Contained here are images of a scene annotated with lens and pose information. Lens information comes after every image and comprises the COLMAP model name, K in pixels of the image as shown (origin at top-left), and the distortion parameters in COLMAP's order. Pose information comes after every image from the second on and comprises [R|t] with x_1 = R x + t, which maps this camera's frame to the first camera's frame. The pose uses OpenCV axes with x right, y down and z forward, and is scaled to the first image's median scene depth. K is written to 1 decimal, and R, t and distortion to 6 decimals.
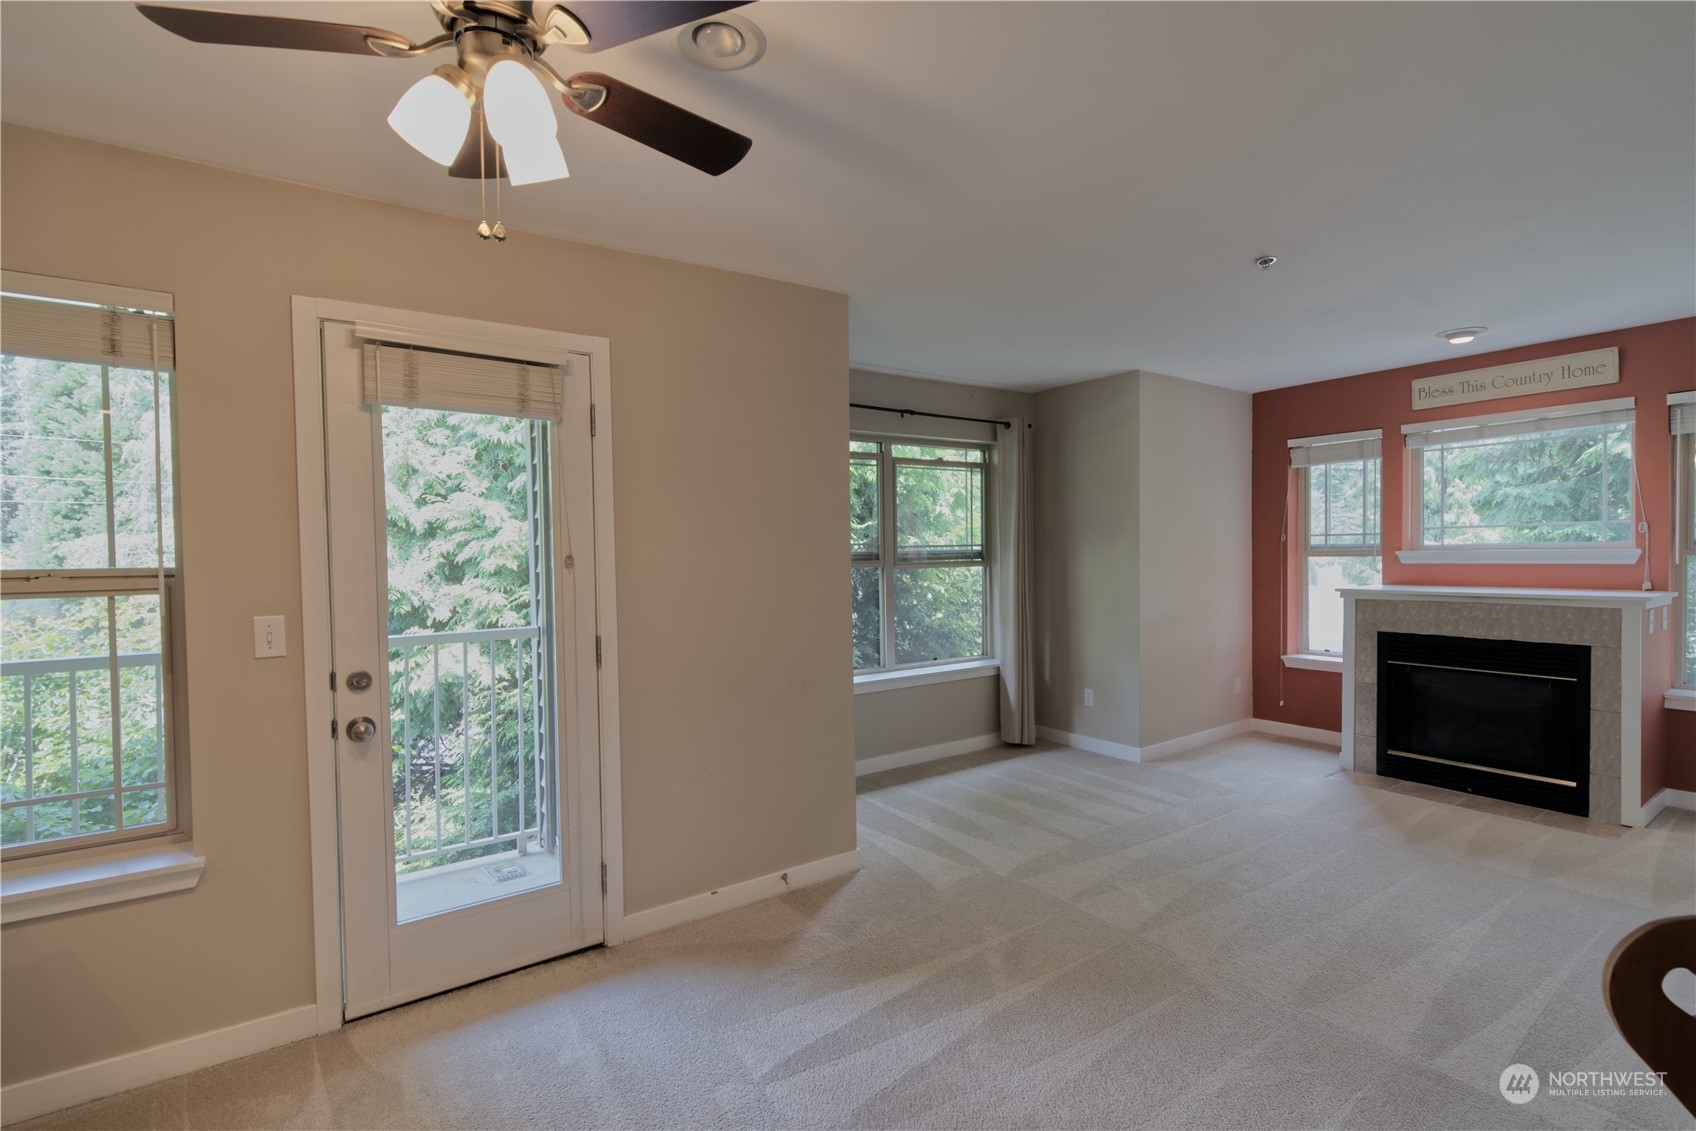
lens RADIAL K [[786.5, 0, 848.9], [0, 786.5, 571.0], [0, 0, 1]] dist [-0.000283, -0.000636]
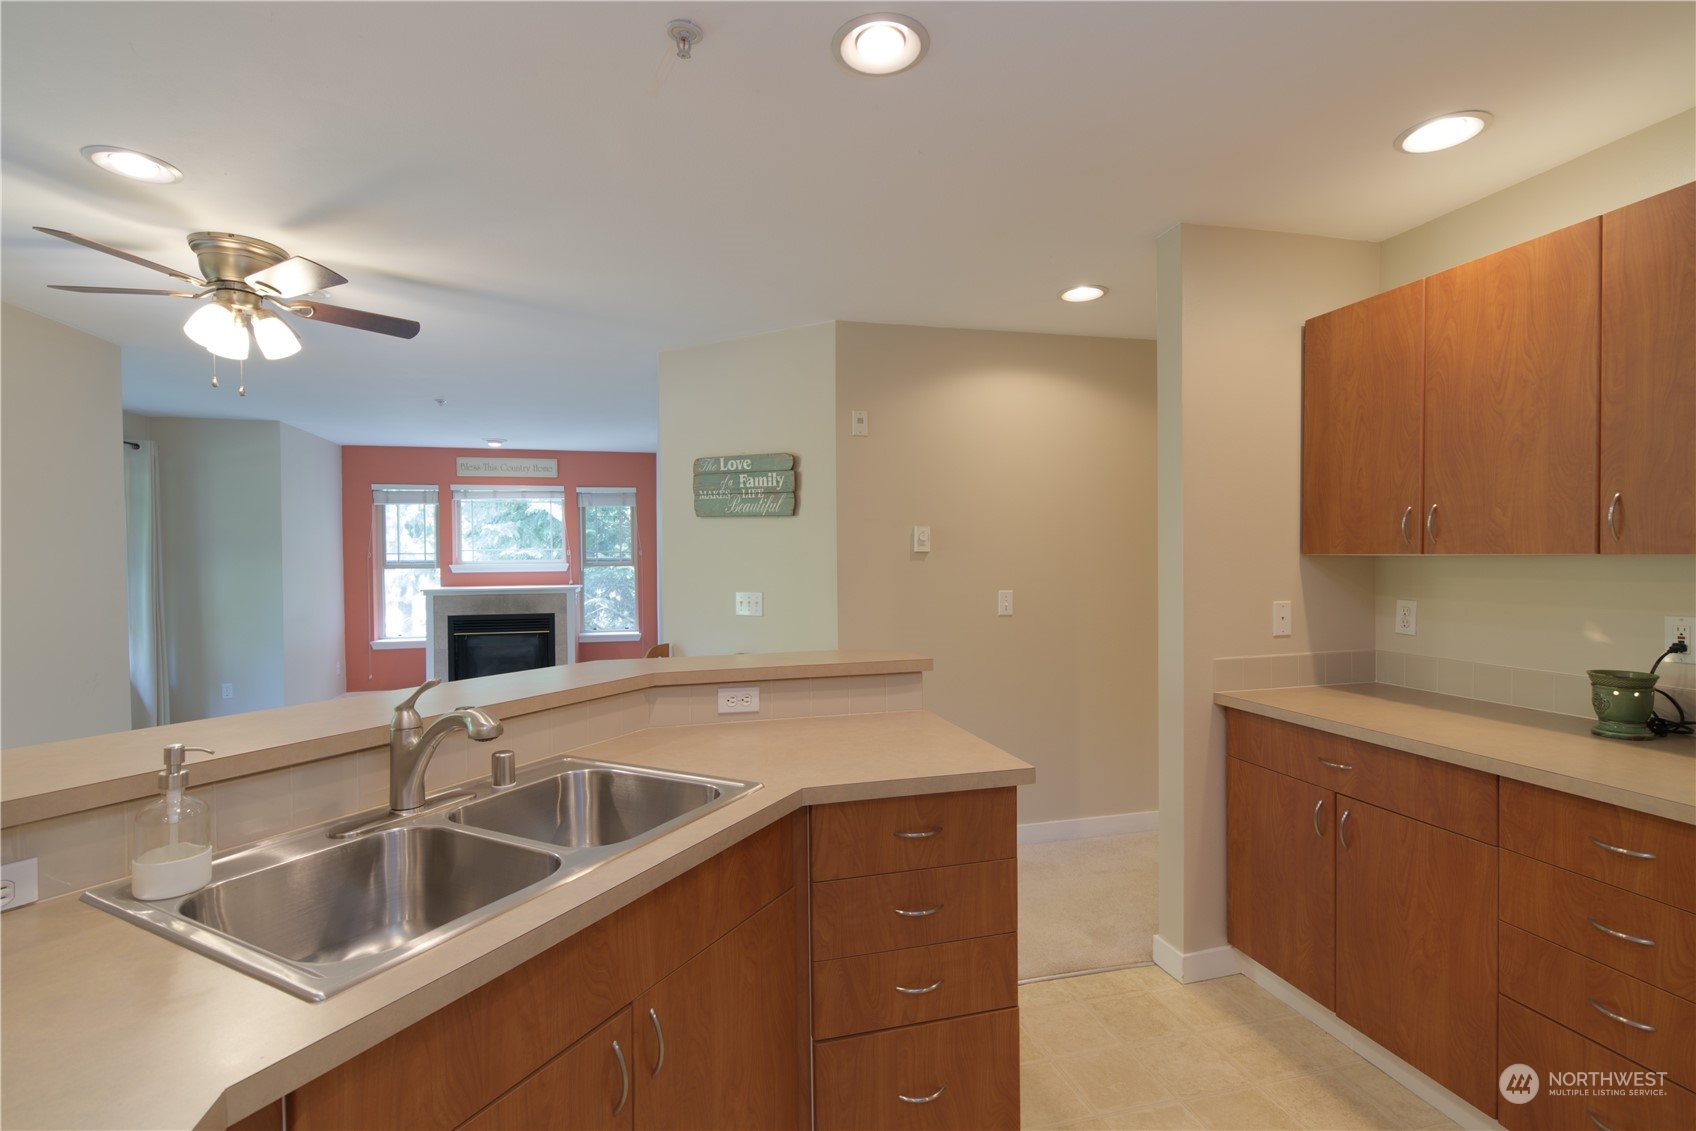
lens RADIAL K [[786.5, 0, 848.9], [0, 786.5, 571.0], [0, 0, 1]] dist [-0.000283, -0.000636]
pose [[0.348833, -0.006843, 0.937160, -0.509697], [0.025661, 0.999668, -0.002252, 0.010997], [-0.936833, 0.024834, 0.348893, -0.297686]]
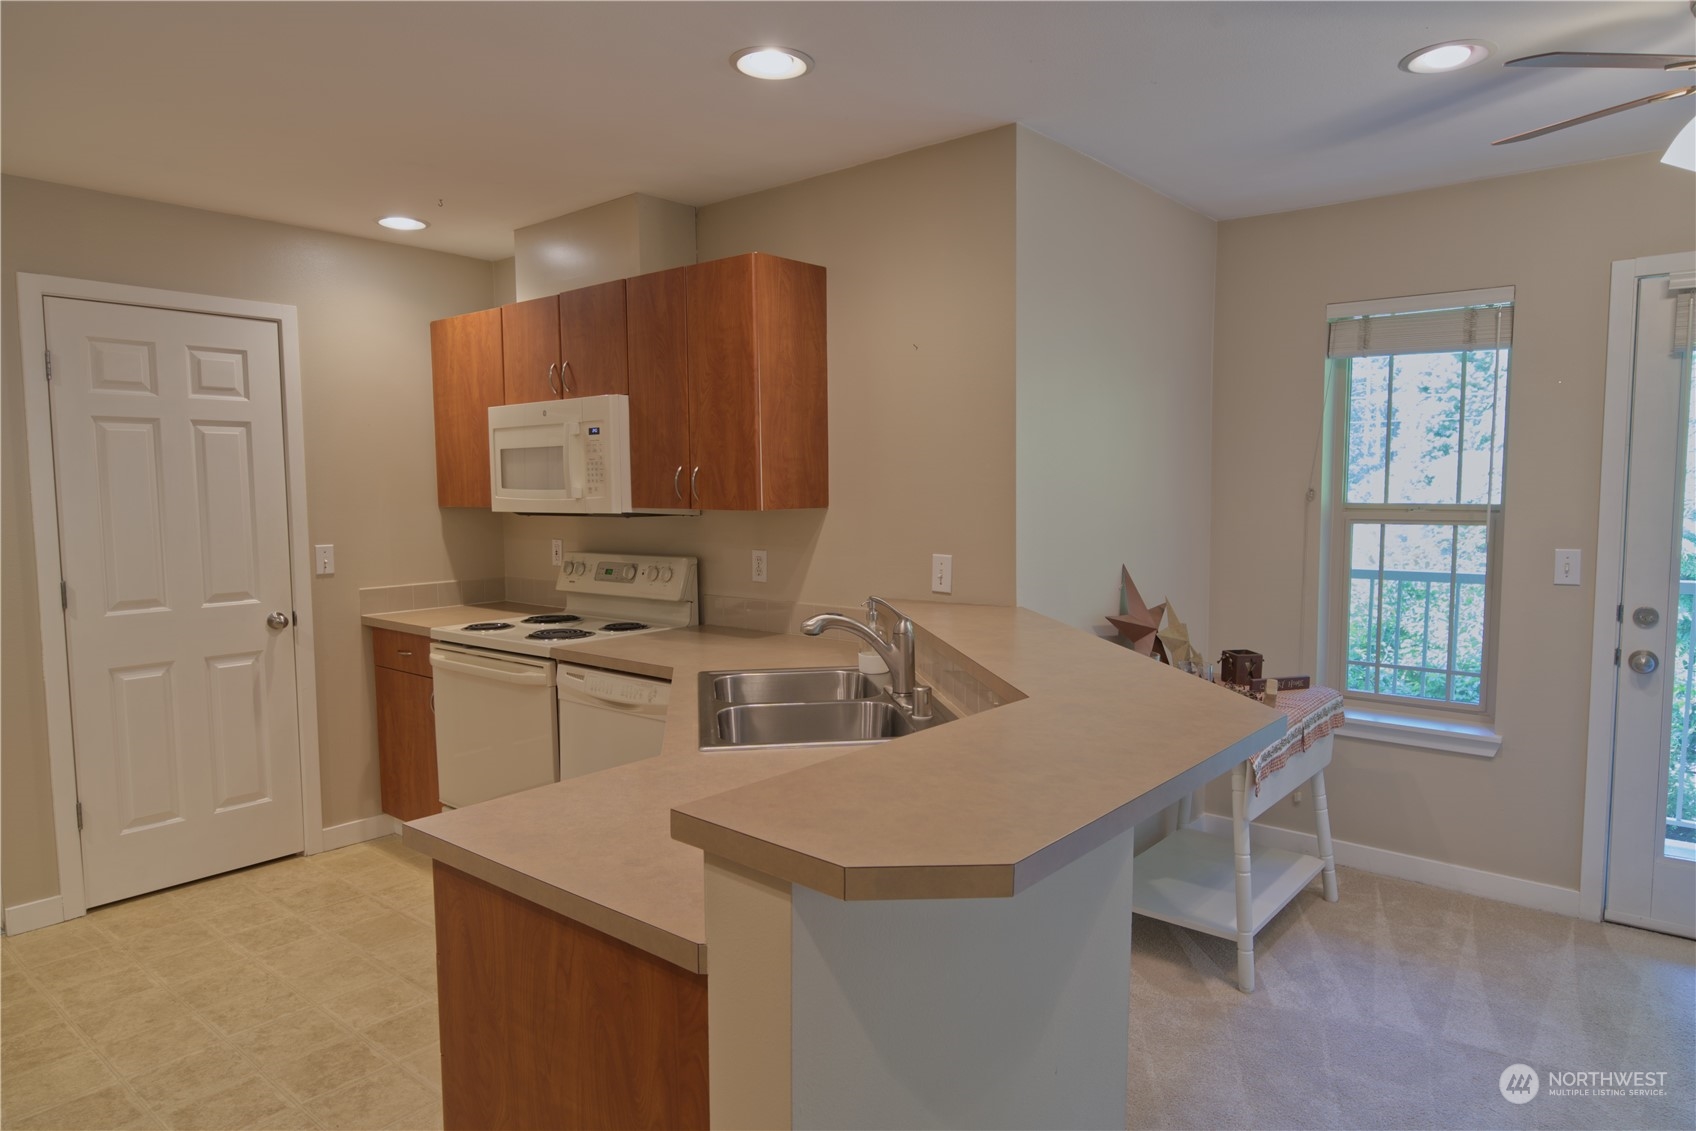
lens RADIAL K [[1028.1, 0, 846.6], [0, 1028.1, 572.1], [0, 0, 1]] dist [-0.001341, -0.000675]
pose [[0.265860, 0.094601, -0.959359, 0.204597], [-0.019463, 0.995497, 0.092771, -0.013635], [0.963815, -0.005992, 0.266504, -0.201626]]
